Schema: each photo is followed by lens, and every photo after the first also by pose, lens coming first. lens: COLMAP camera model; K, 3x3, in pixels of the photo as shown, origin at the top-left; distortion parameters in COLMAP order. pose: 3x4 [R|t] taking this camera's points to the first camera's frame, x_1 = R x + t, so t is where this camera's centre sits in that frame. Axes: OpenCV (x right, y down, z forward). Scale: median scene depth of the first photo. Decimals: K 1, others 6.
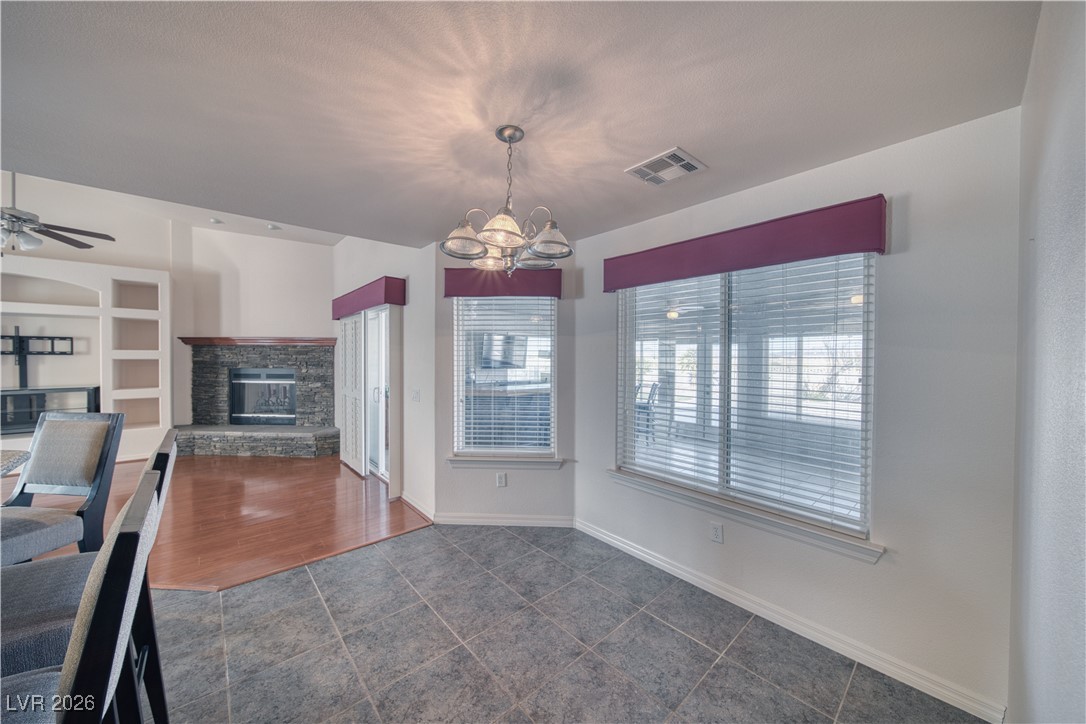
lens RADIAL K [[380.6, 0, 542.8], [0, 380.6, 360.6], [0, 0, 1]] dist [-0.000253, -0.001585]
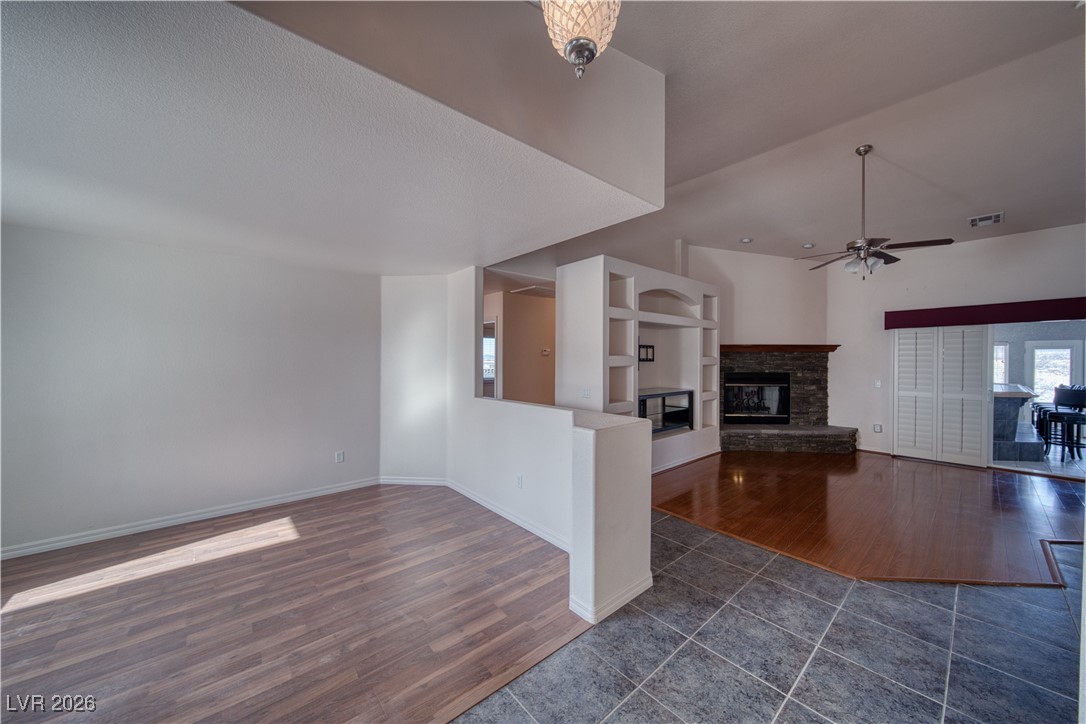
lens RADIAL K [[380.6, 0, 542.8], [0, 380.6, 360.6], [0, 0, 1]] dist [-0.000253, -0.001585]
pose [[0.999906, -0.002941, -0.013412, -1.448042], [0.002859, 0.999977, -0.006156, -0.010604], [0.013430, 0.006117, 0.999891, -0.122897]]
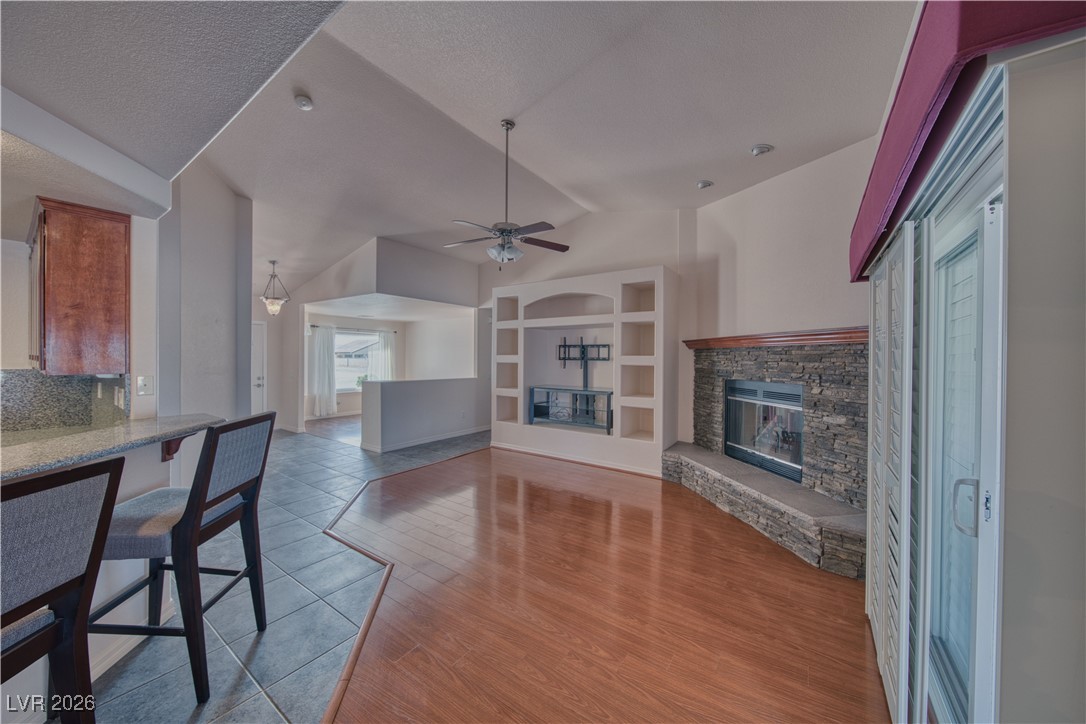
lens RADIAL K [[380.6, 0, 542.8], [0, 380.6, 360.6], [0, 0, 1]] dist [-0.000253, -0.001585]
pose [[0.231771, 0.003139, -0.972765, -0.195851], [-0.019581, 0.999807, -0.001439, -0.008886], [0.972573, 0.019381, 0.231788, 0.518795]]
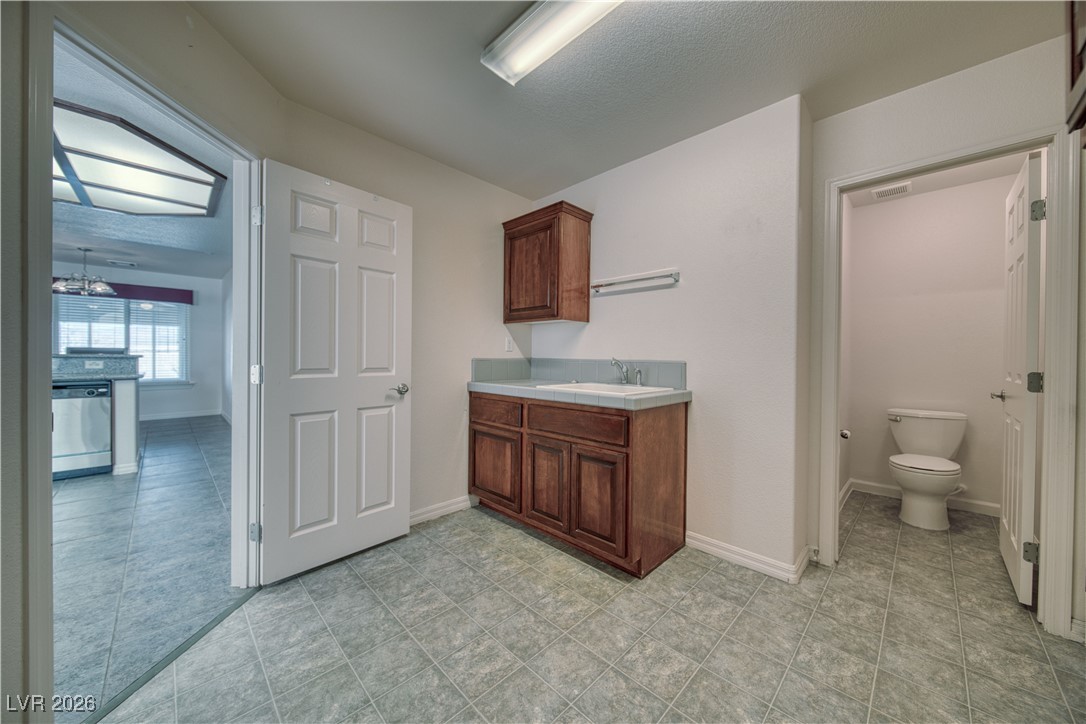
lens RADIAL K [[380.6, 0, 542.8], [0, 380.6, 360.6], [0, 0, 1]] dist [-0.000253, -0.001585]
pose [[-0.055626, -0.018024, 0.998289, -0.973380], [0.002615, 0.999831, 0.018197, 0.067526], [-0.998448, 0.003623, -0.055570, -0.716734]]
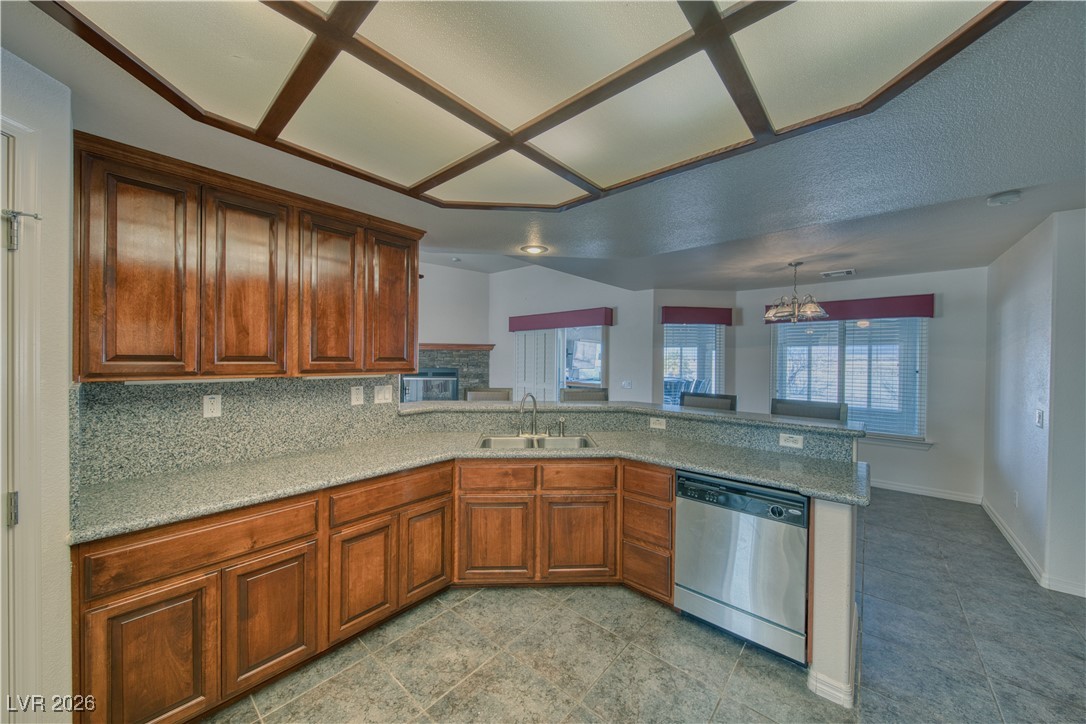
lens RADIAL K [[380.6, 0, 542.8], [0, 380.6, 360.6], [0, 0, 1]] dist [-0.000253, -0.001585]
pose [[0.991866, 0.002981, 0.127254, -0.566813], [-0.002388, 0.999986, -0.004811, 0.000980], [-0.127267, 0.004468, 0.991858, -0.323899]]
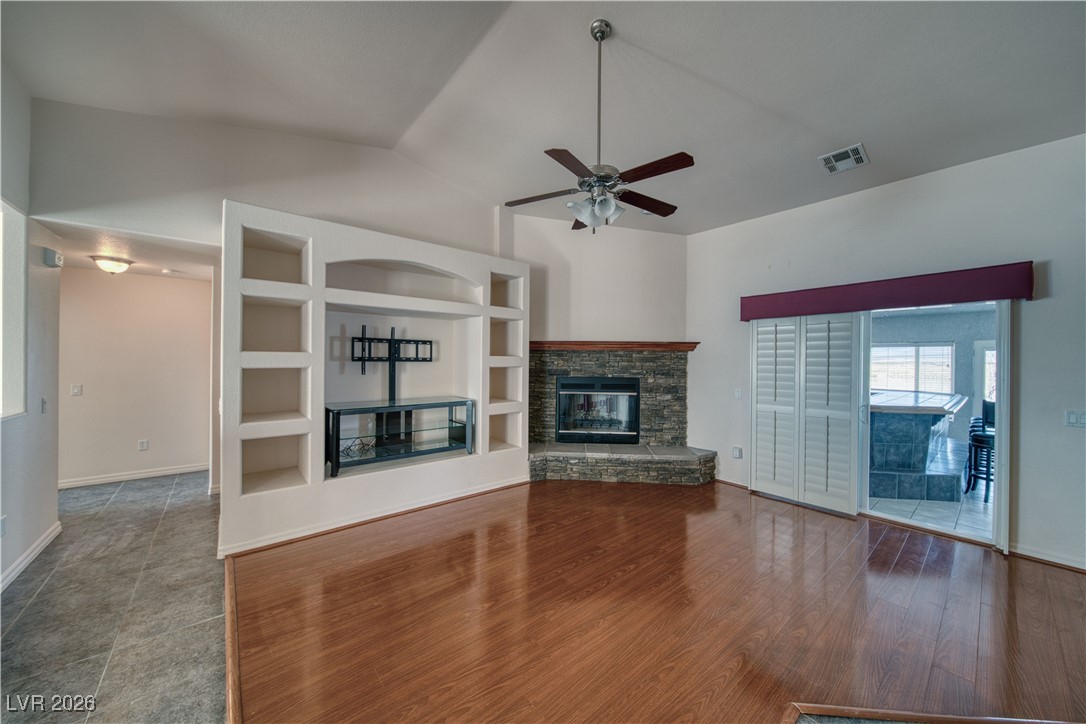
lens RADIAL K [[380.6, 0, 542.8], [0, 380.6, 360.6], [0, 0, 1]] dist [-0.000253, -0.001585]
pose [[0.999565, 0.004072, -0.029210, -0.900936], [-0.004386, 0.999933, -0.010684, -0.008691], [0.029164, 0.010807, 0.999516, 0.146315]]
